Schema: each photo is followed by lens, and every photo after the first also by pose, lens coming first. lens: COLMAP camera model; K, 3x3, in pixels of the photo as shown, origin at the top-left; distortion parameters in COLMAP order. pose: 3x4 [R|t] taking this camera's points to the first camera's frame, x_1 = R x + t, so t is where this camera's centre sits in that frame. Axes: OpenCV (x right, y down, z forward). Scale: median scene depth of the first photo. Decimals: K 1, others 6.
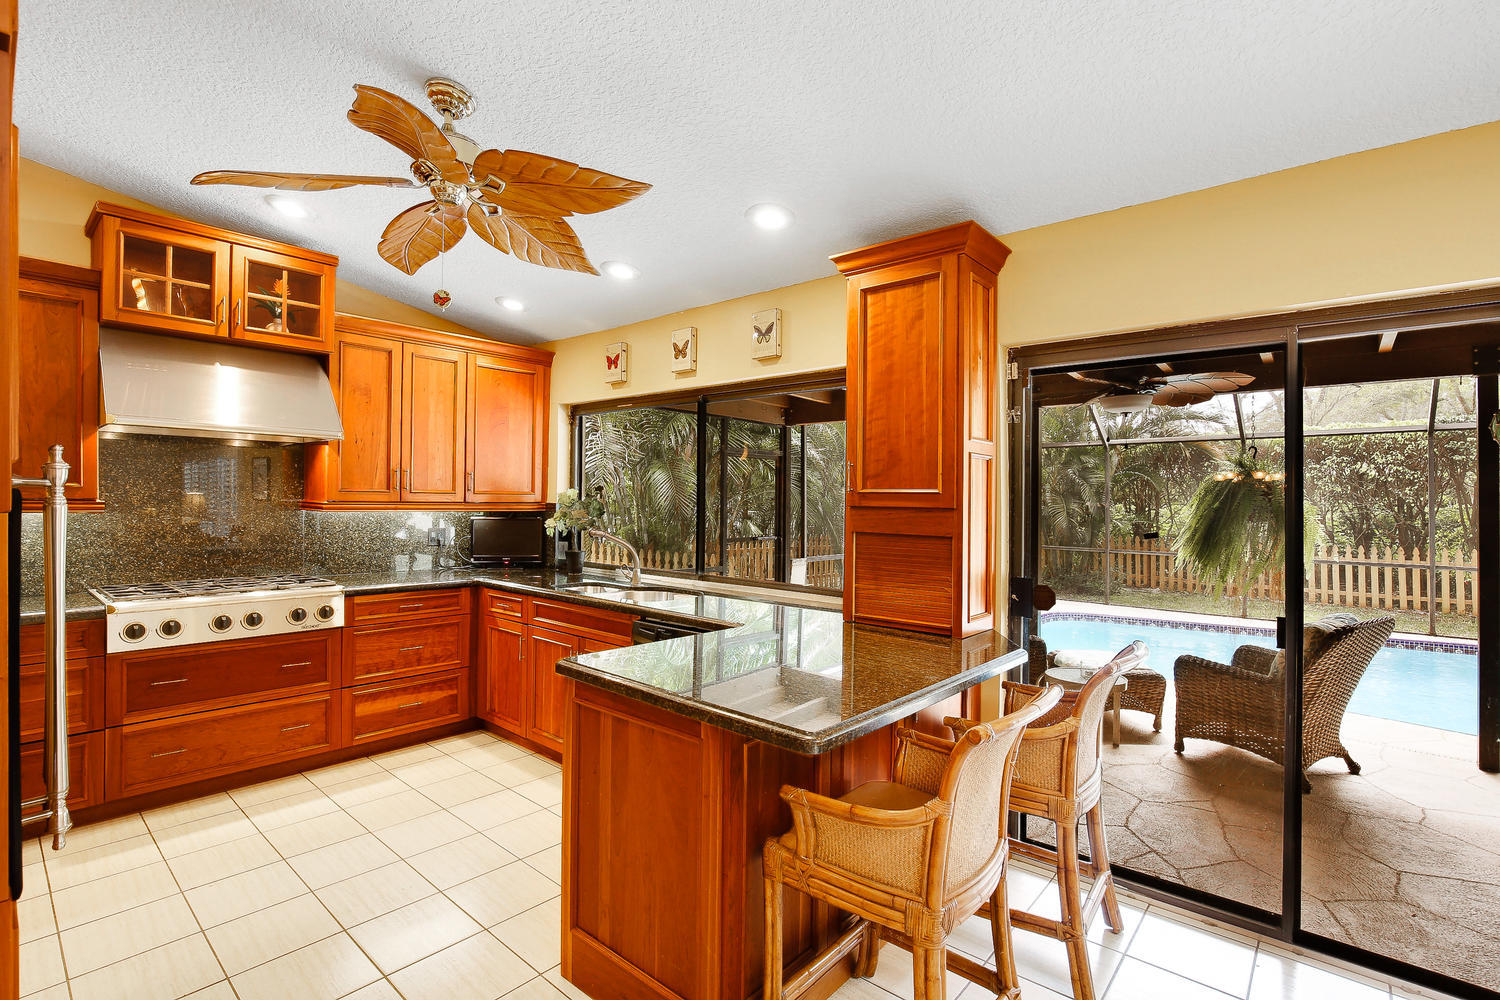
lens RADIAL K [[715.3, 0, 750.0], [0, 715.3, 500.0], [0, 0, 1]] dist [-0.005587, -0.000445]
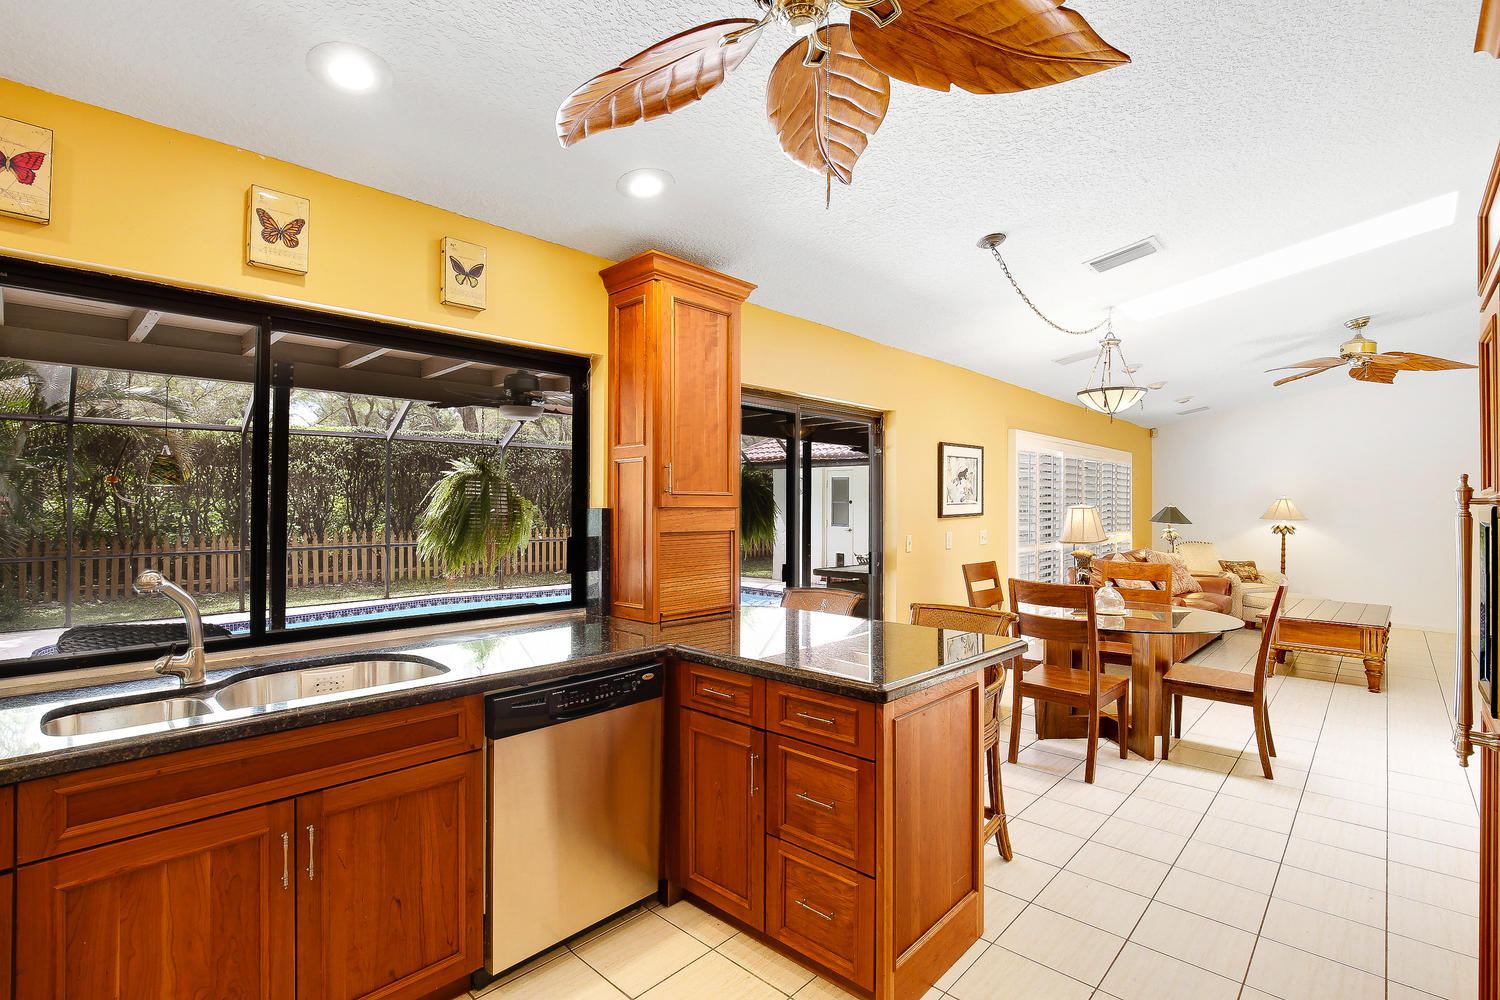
lens RADIAL K [[715.3, 0, 750.0], [0, 715.3, 500.0], [0, 0, 1]] dist [-0.005587, -0.000445]
pose [[0.020126, -0.009195, 0.999755, -0.706449], [-0.006012, 0.999939, 0.009318, -0.009317], [-0.999779, -0.006198, 0.020070, 0.691460]]
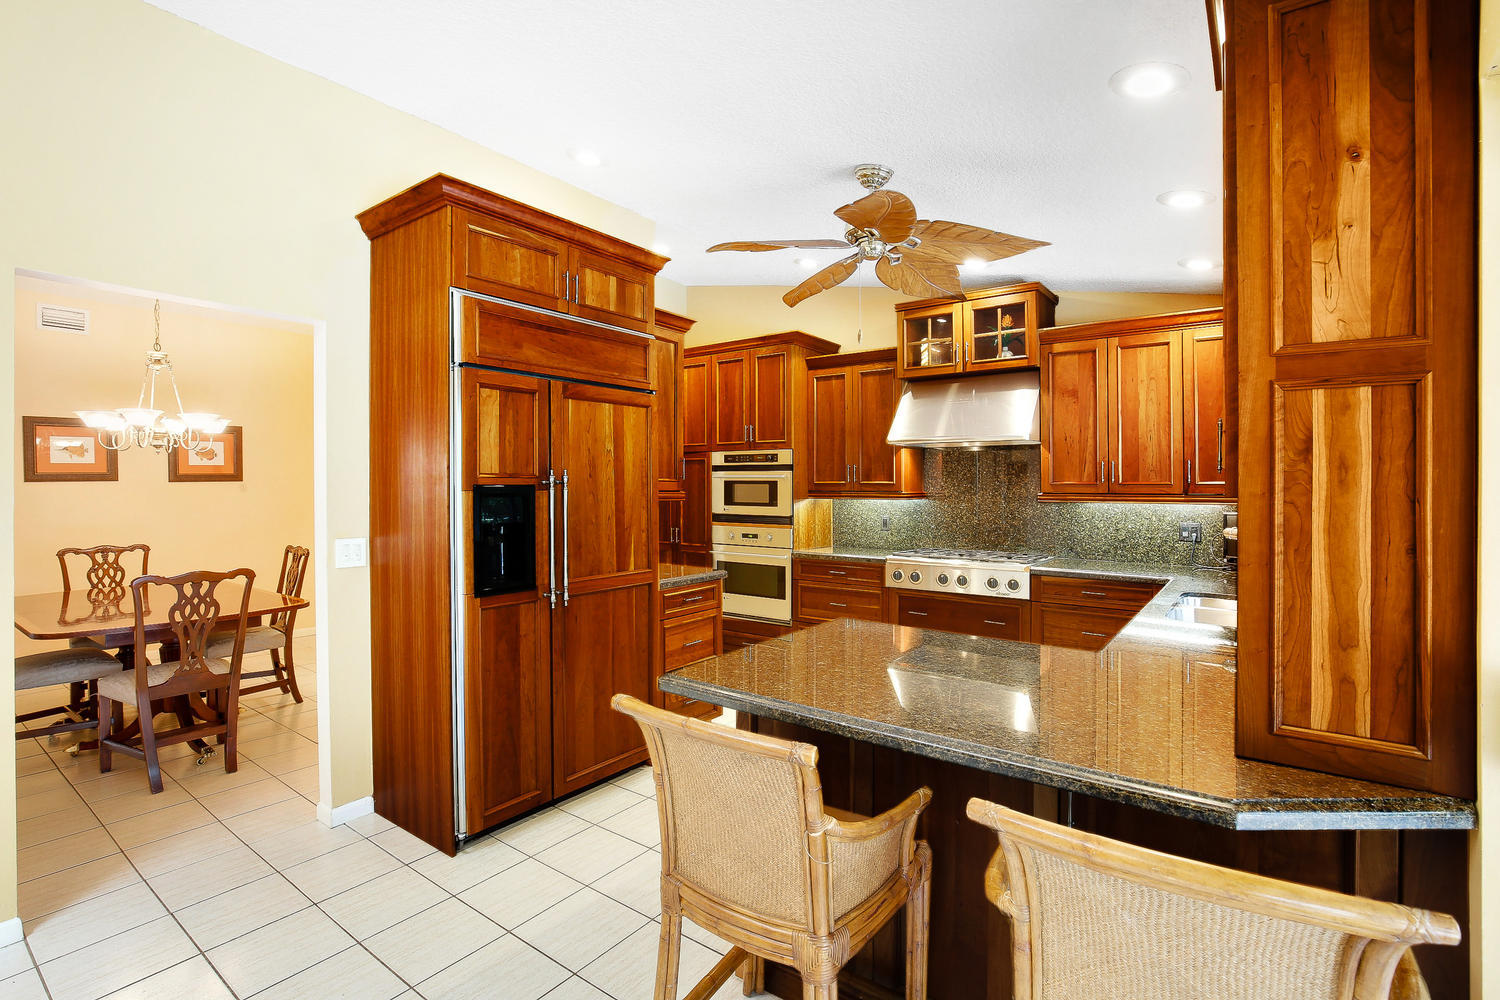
lens RADIAL K [[715.3, 0, 750.0], [0, 715.3, 500.0], [0, 0, 1]] dist [-0.005587, -0.000445]
pose [[0.095880, 0.005127, -0.995380, 0.554126], [-0.002891, 0.999984, 0.004872, 0.010035], [0.995389, 0.002410, 0.095893, 0.438990]]
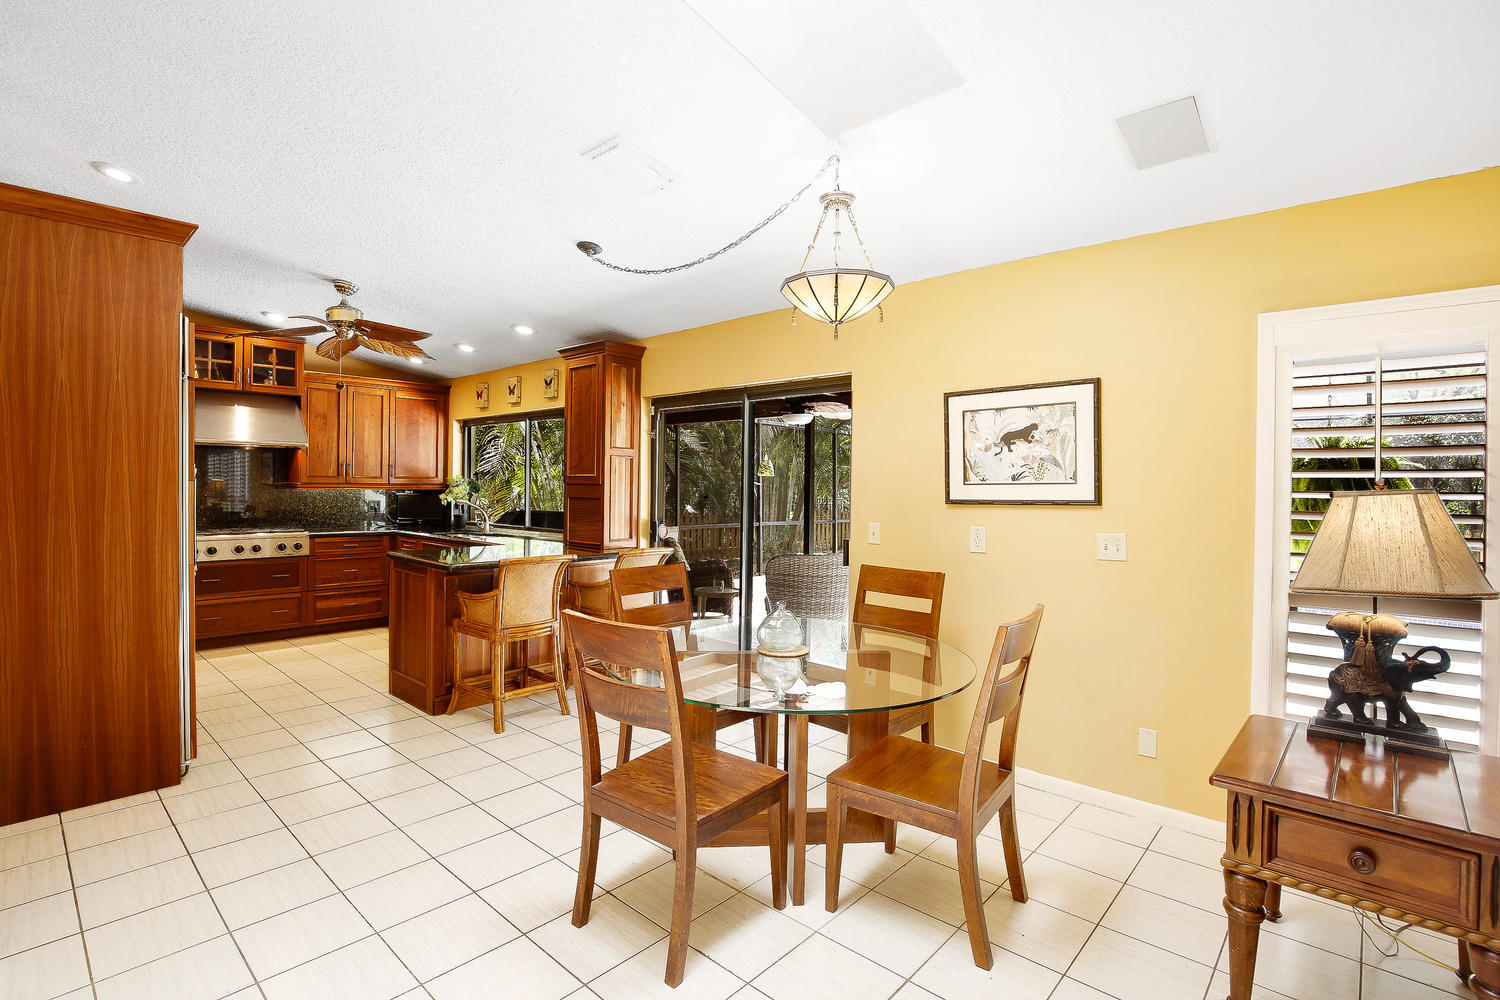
lens RADIAL K [[697.4, 0, 752.6], [0, 697.4, 484.0], [0, 0, 1]] dist [-0.022931, -0.000010]
pose [[0.999961, -0.003847, -0.007956, 0.518604], [0.003848, 0.999993, 0.000074, 0.009601], [0.007955, -0.000105, 0.999968, -0.660630]]
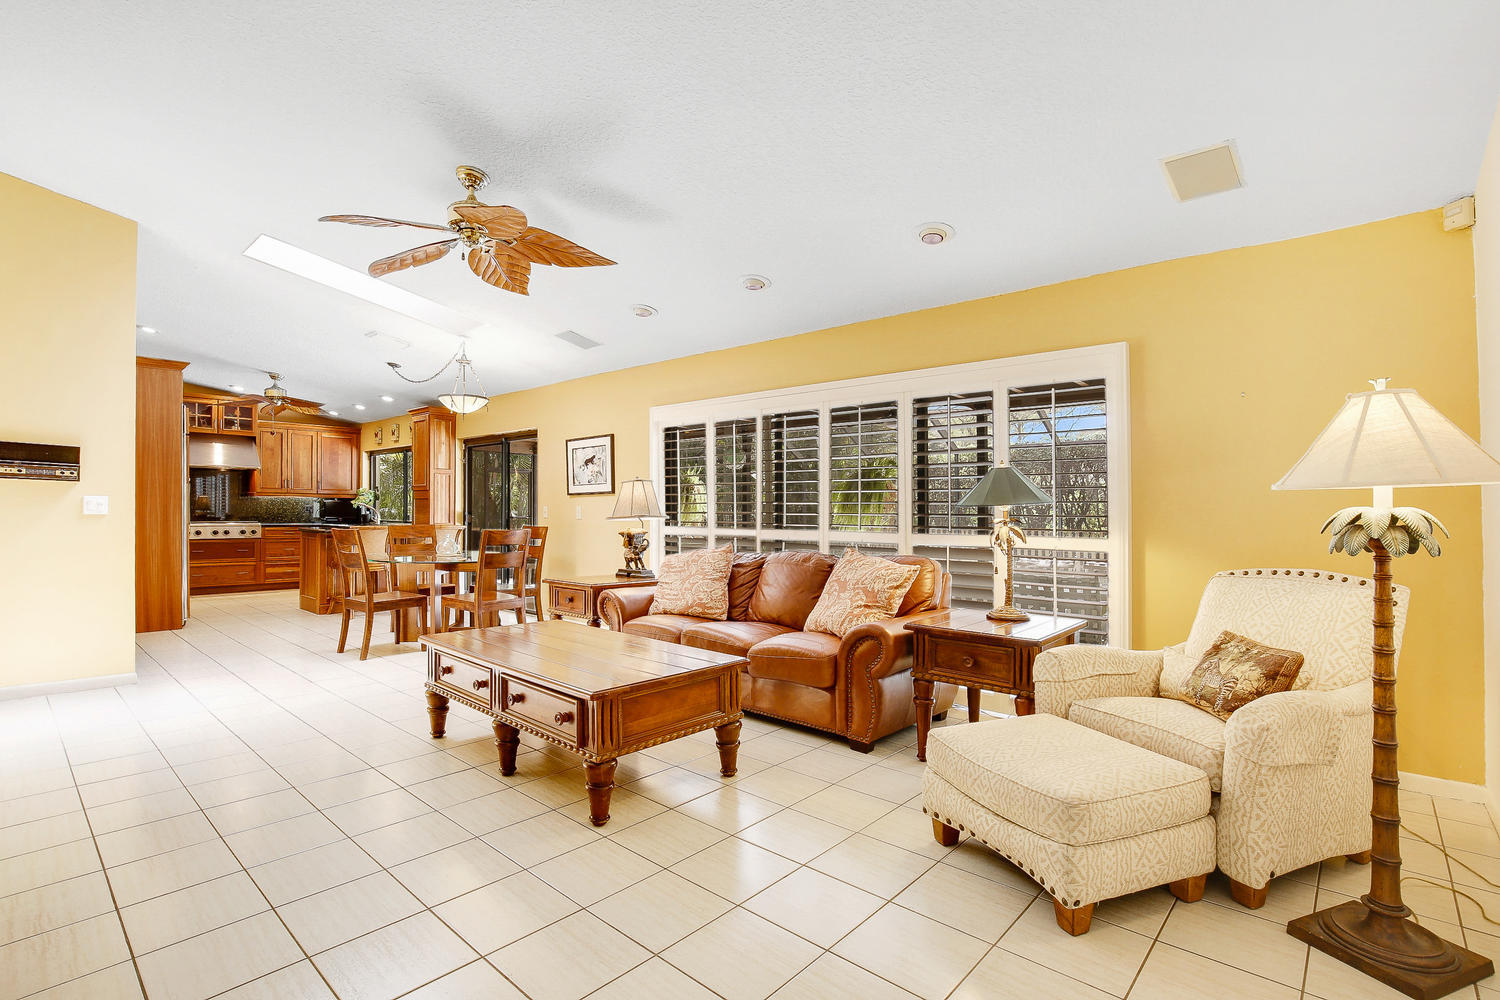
lens RADIAL K [[700.4, 0, 734.2], [0, 700.4, 508.0], [0, 0, 1]] dist [0.000336, 0.000097]
pose [[0.999747, -0.006348, -0.021588, 1.295095], [0.006305, 0.999978, -0.002058, 0.081213], [0.021600, 0.001921, 0.999765, -1.632189]]
